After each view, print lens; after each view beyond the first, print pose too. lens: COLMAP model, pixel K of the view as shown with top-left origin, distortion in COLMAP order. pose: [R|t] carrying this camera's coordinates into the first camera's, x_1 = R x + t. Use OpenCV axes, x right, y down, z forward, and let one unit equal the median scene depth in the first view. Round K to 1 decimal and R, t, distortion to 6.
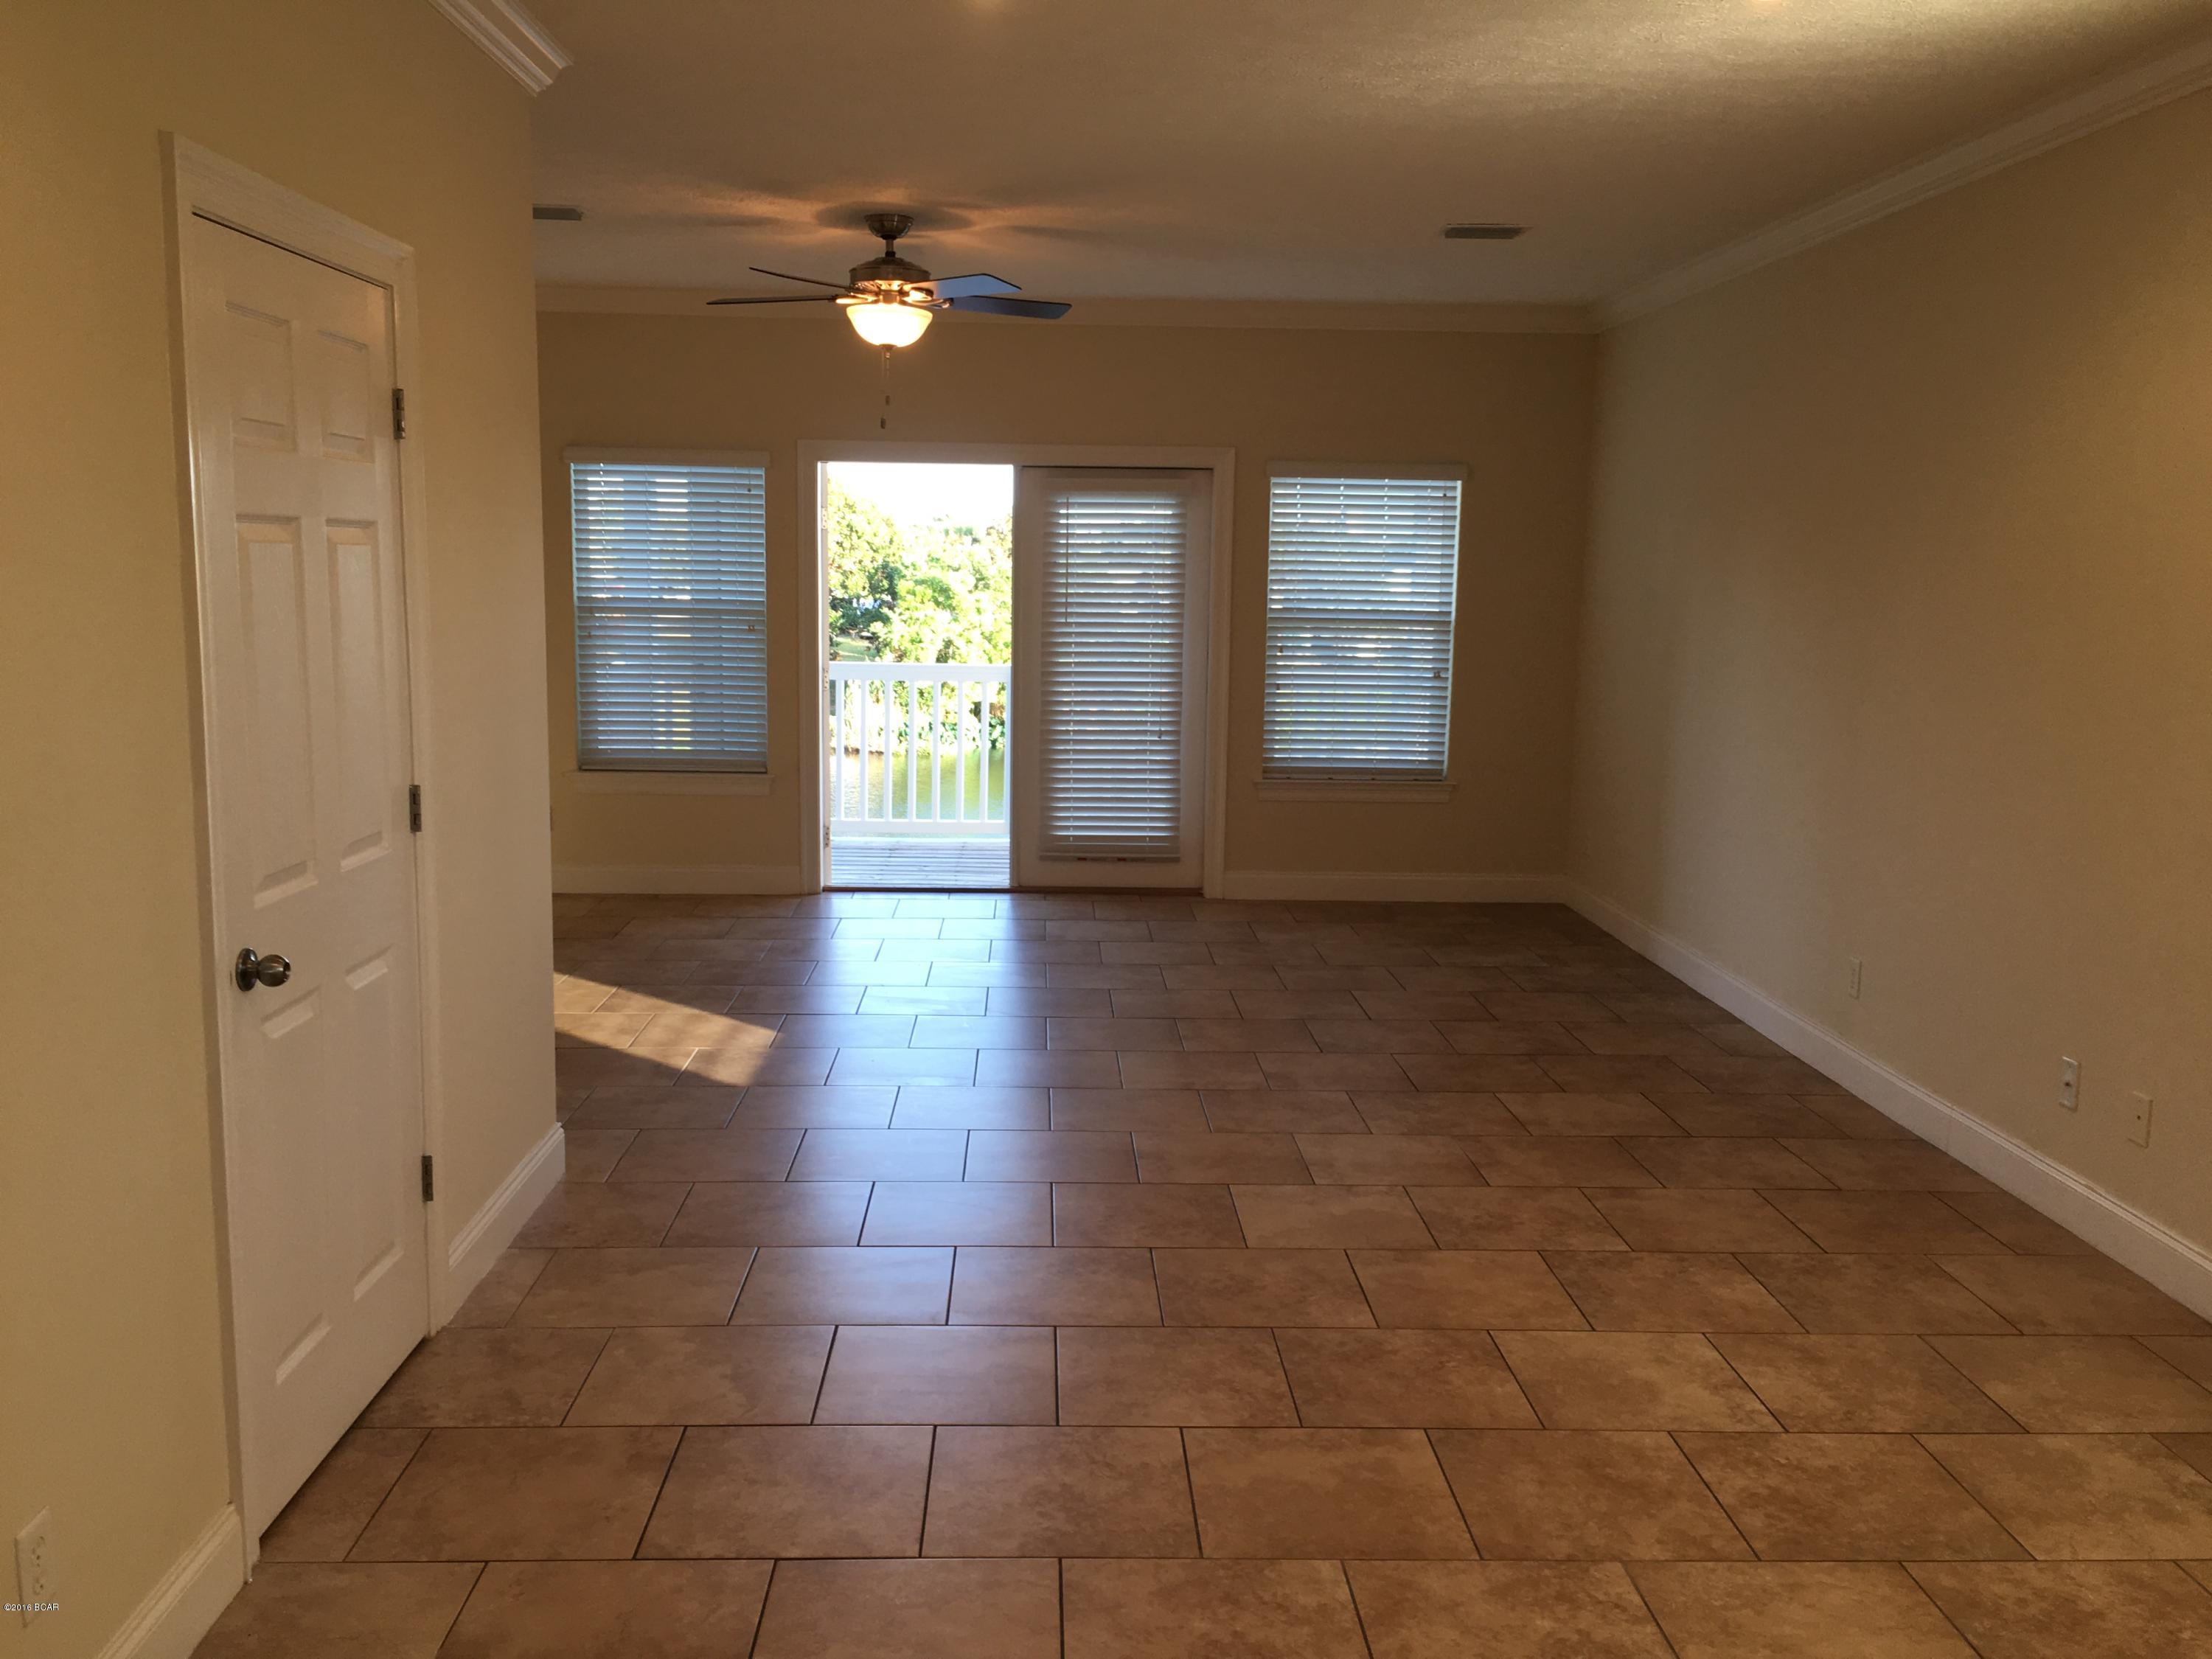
lens RADIAL K [[1849.8, 0, 1108.7], [0, 1849.8, 829.1], [0, 0, 1]] dist [0.005822, -0.002388]
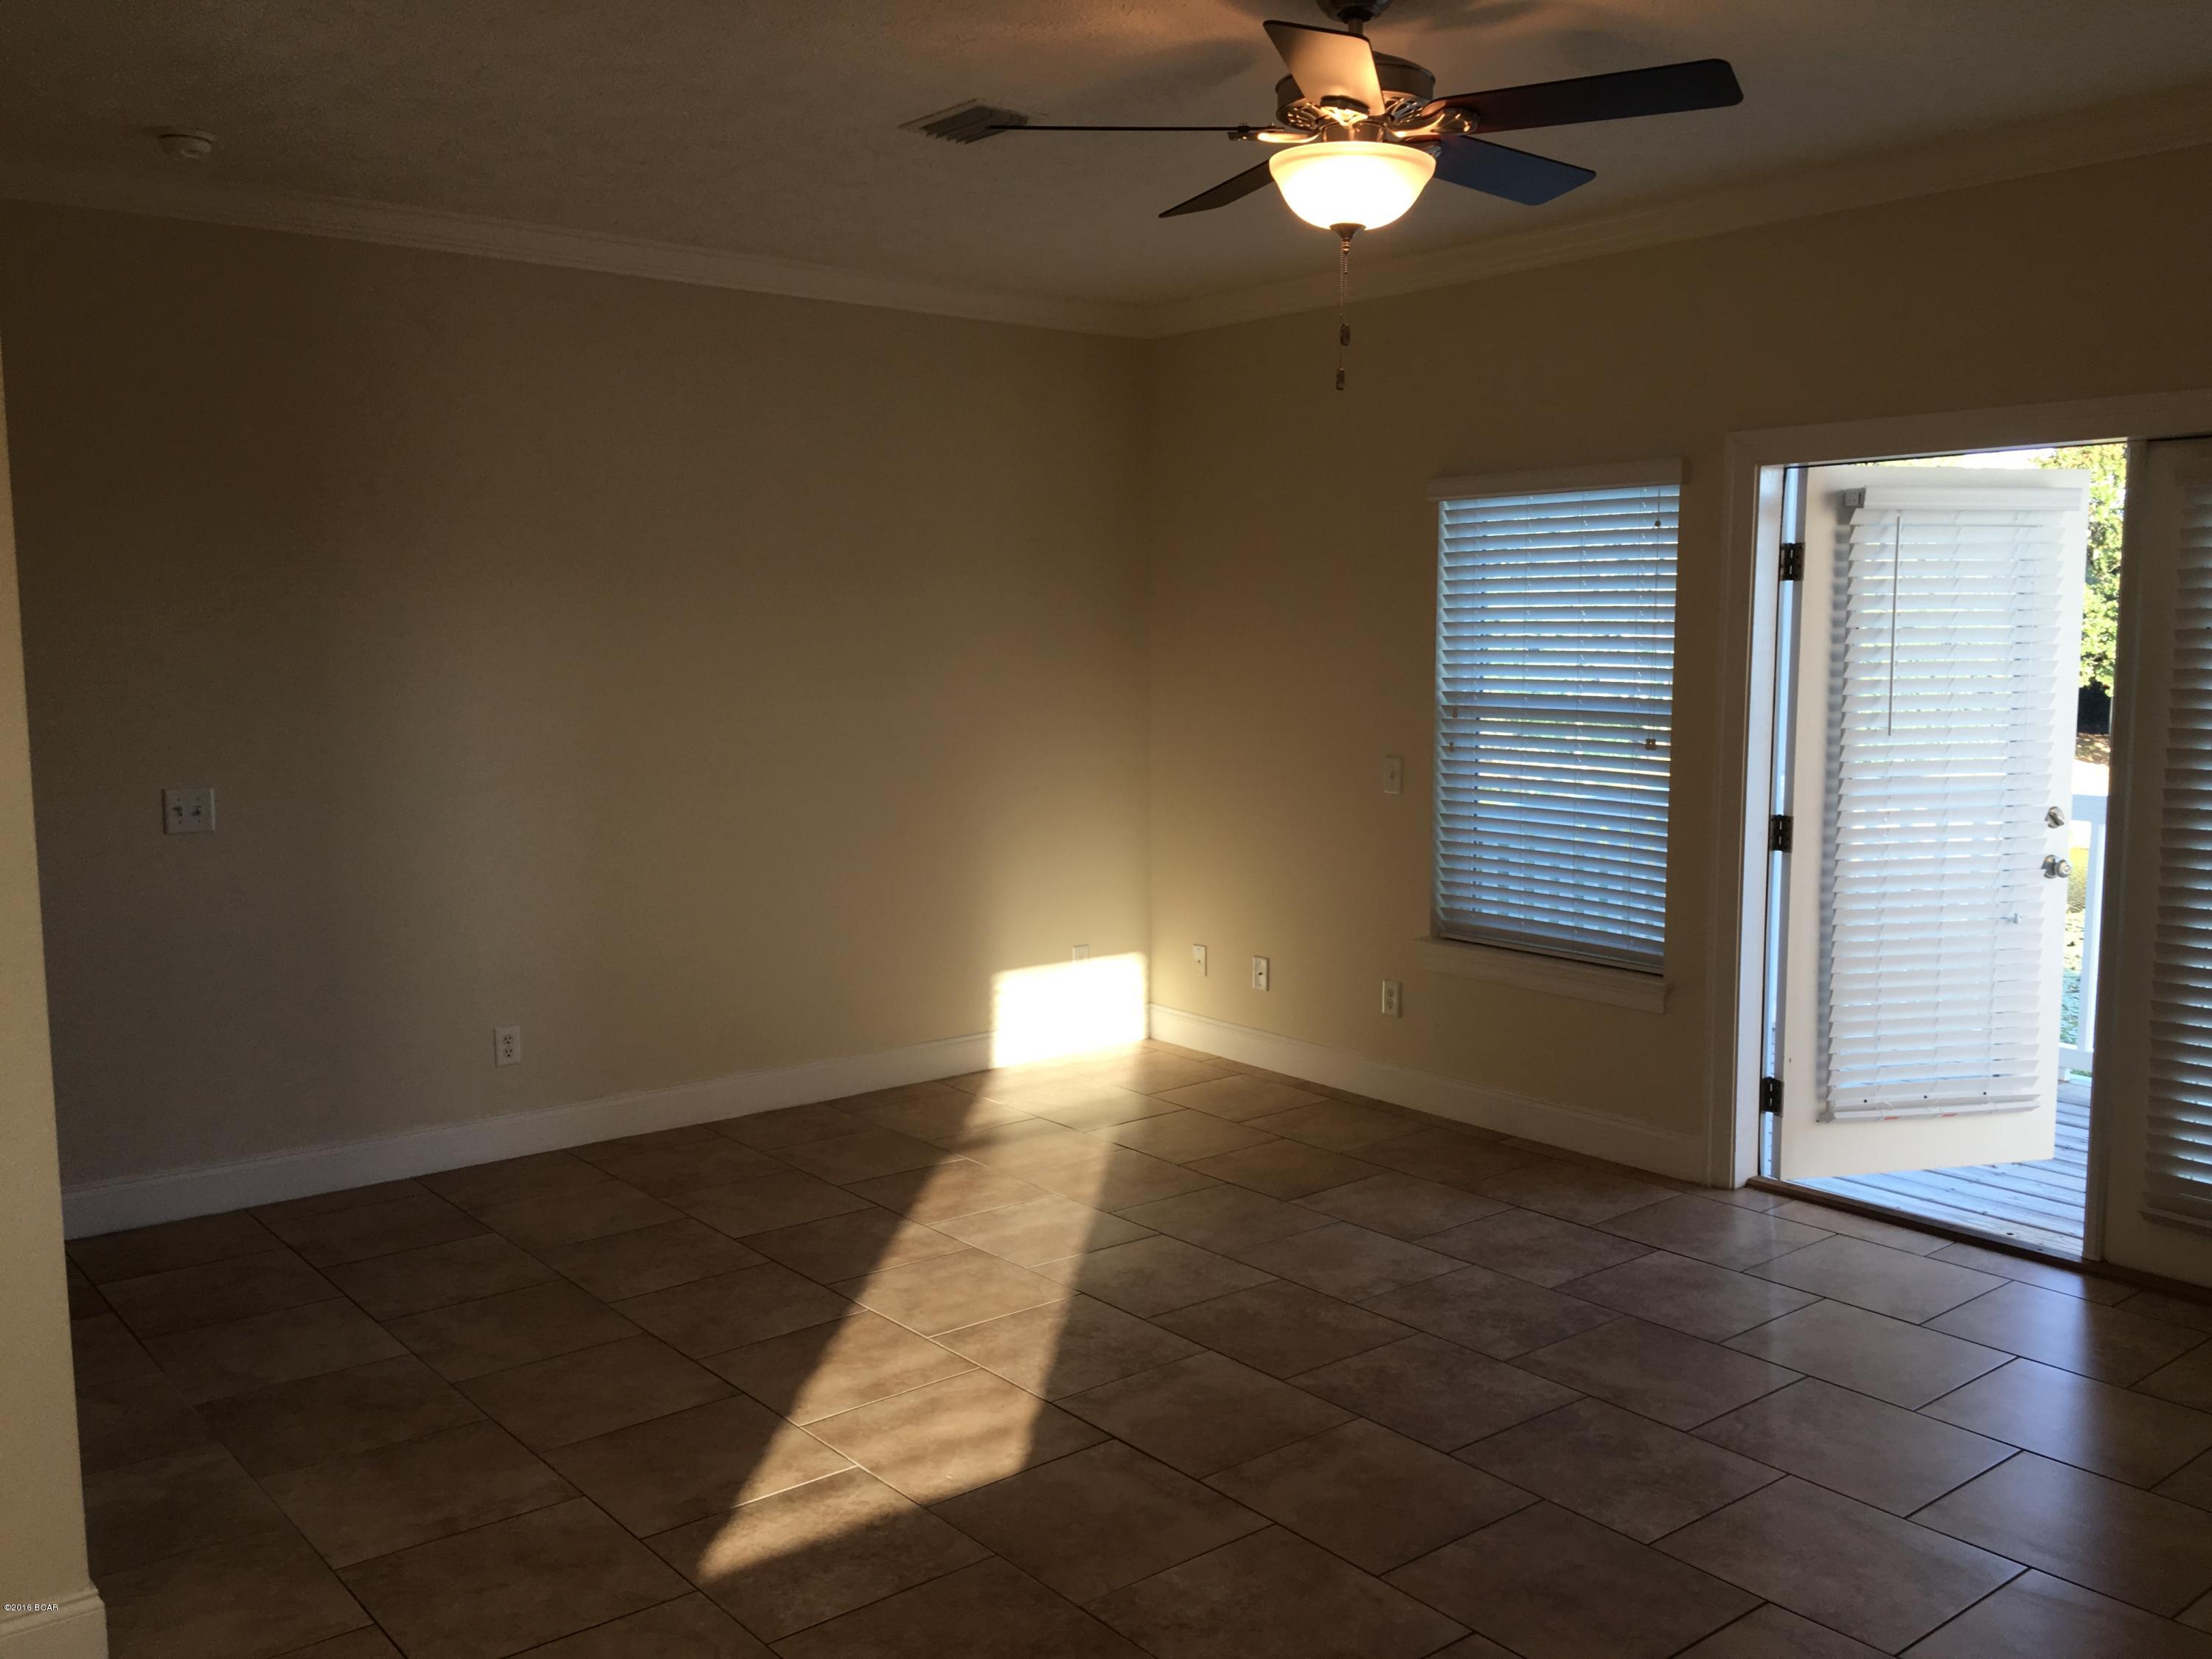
lens RADIAL K [[1849.8, 0, 1103.5], [0, 1849.8, 834.1], [0, 0, 1]] dist [0.005822, -0.002388]
pose [[0.607340, 0.067591, -0.791562, 0.190289], [-0.105282, 0.994434, 0.004134, -0.061842], [0.787435, 0.080827, 0.611076, 0.479379]]
